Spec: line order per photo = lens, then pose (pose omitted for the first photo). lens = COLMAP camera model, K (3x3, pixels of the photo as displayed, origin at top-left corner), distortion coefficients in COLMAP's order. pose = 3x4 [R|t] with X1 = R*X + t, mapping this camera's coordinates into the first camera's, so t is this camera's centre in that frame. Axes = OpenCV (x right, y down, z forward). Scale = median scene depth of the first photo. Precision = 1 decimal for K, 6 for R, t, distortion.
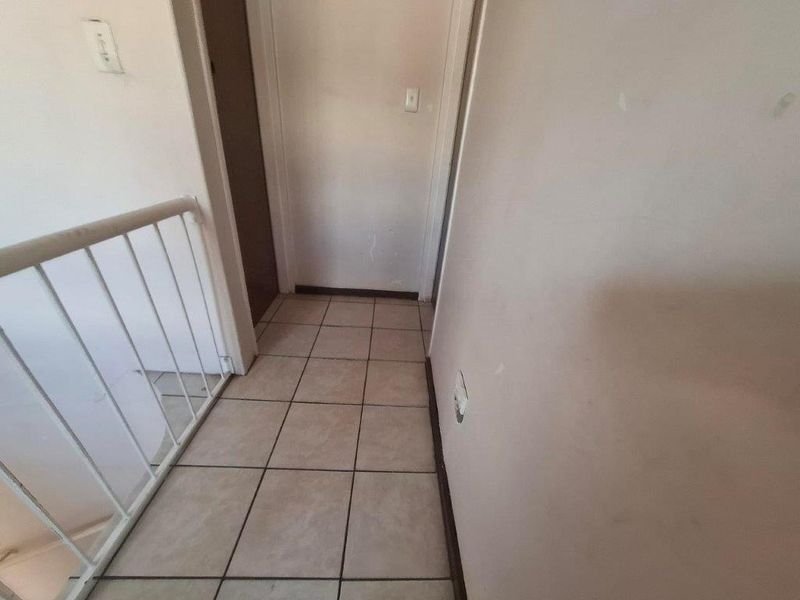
lens RADIAL K [[312.6, 0, 402.2], [0, 312.6, 300.2], [0, 0, 1]] dist [0.001544, 0.000026]
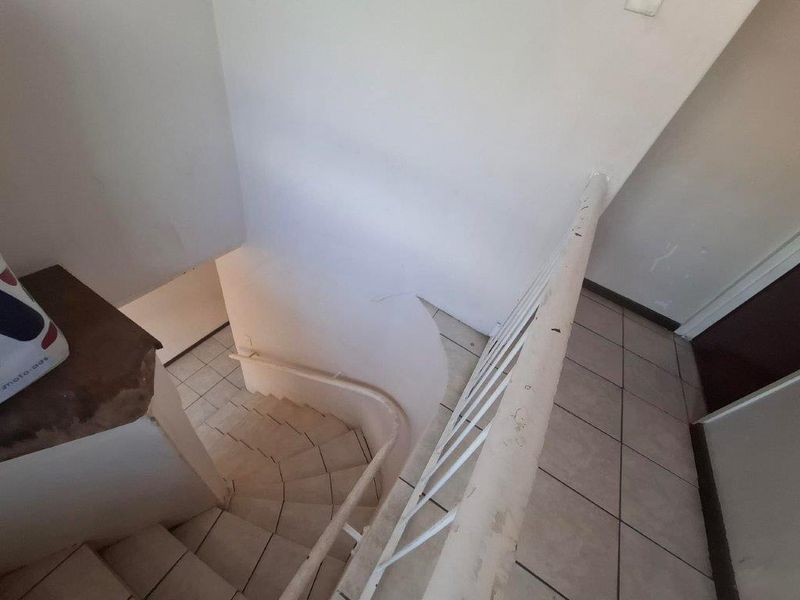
lens RADIAL K [[312.6, 0, 401.3], [0, 312.6, 299.4], [0, 0, 1]] dist [0.001544, 0.000026]
pose [[0.839193, 0.451567, -0.303054, -0.422499], [-0.383474, 0.886484, 0.259026, -0.020846], [0.385620, -0.101159, 0.917095, -0.025811]]
